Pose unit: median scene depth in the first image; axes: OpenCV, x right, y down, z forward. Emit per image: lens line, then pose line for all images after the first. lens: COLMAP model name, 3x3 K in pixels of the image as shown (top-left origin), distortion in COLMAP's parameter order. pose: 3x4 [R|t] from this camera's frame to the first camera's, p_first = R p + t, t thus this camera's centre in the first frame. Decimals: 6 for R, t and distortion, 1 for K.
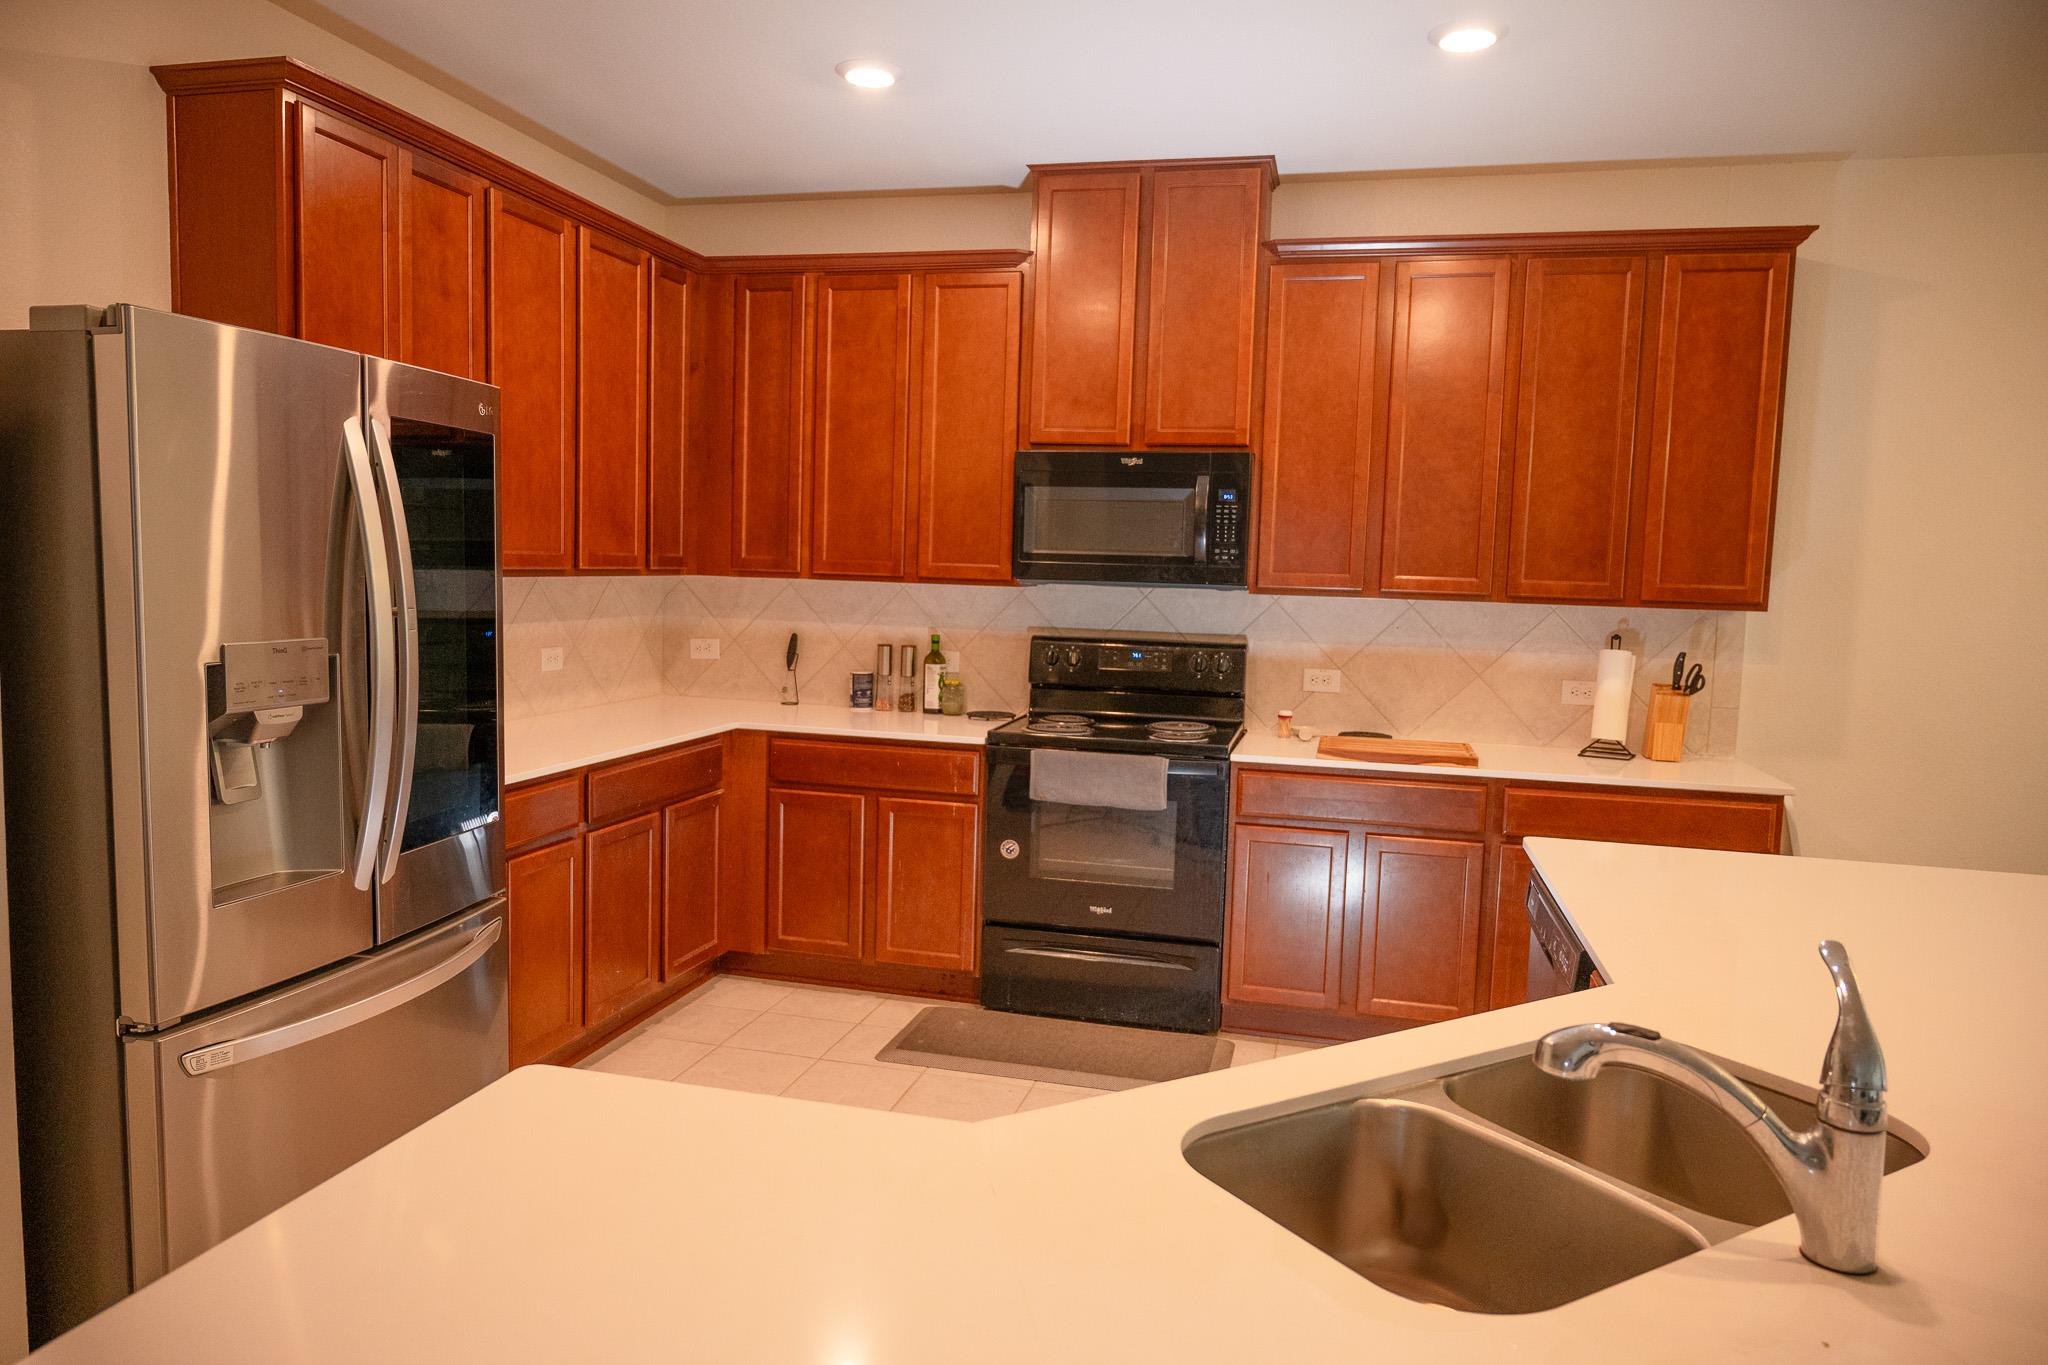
lens RADIAL K [[1446.3, 0, 1019.5], [0, 1446.3, 723.2], [0, 0, 1]] dist [0.007708, 0.001296]
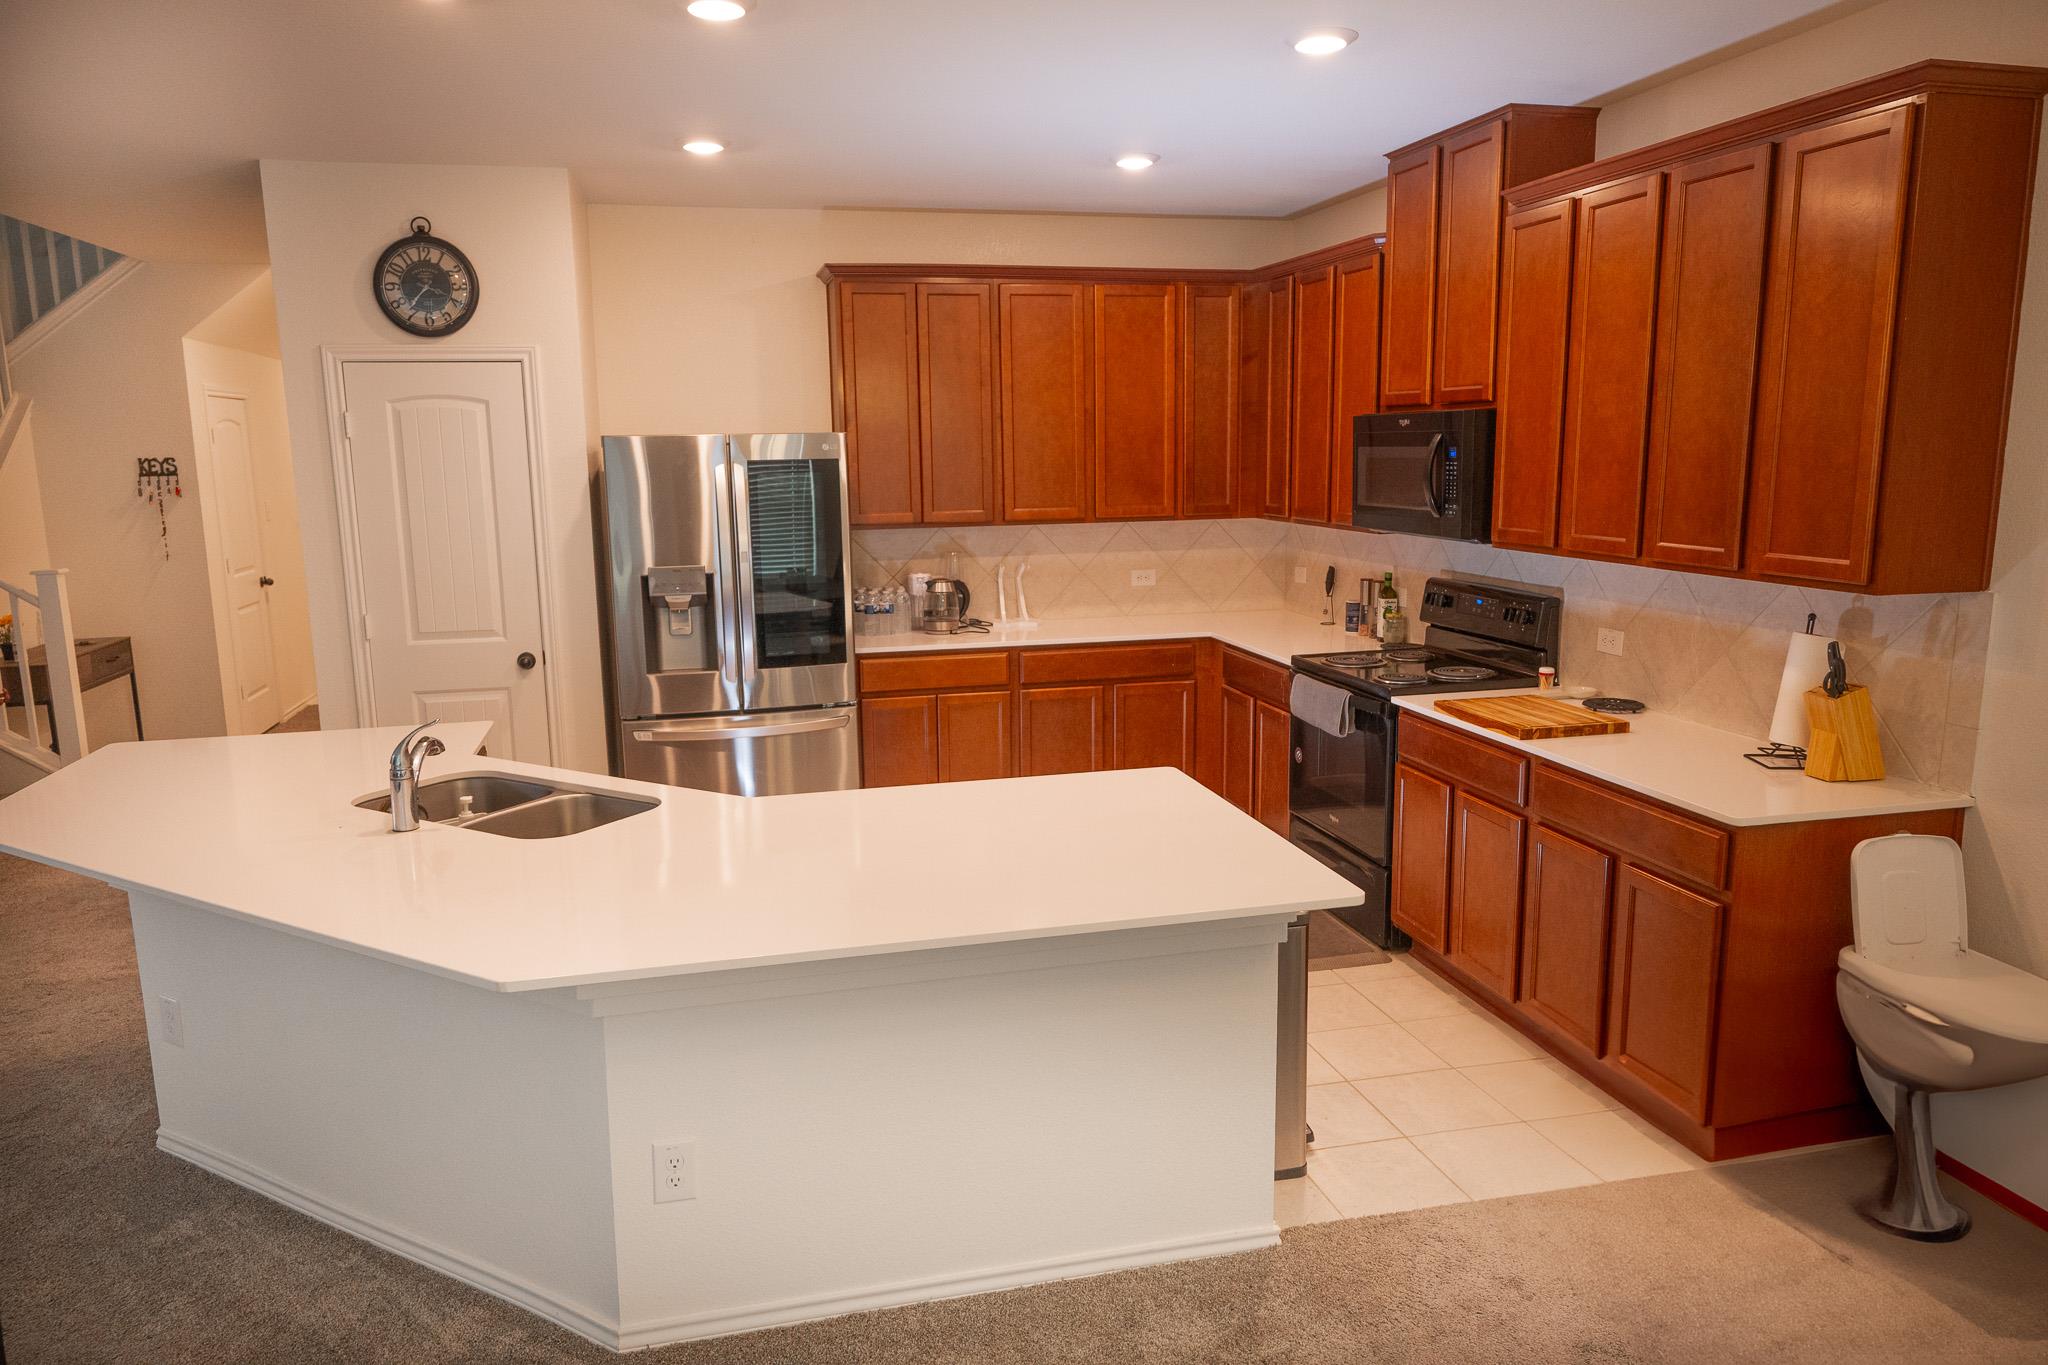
lens RADIAL K [[1379.4, 0, 1024.0], [0, 1379.4, 682.5], [0, 0, 1]] dist [0.011690, 0.001987]
pose [[0.465981, 0.116576, -0.877081, 0.829336], [-0.073495, 0.992956, 0.092930, -0.059198], [0.881737, 0.021157, 0.471267, 0.250973]]
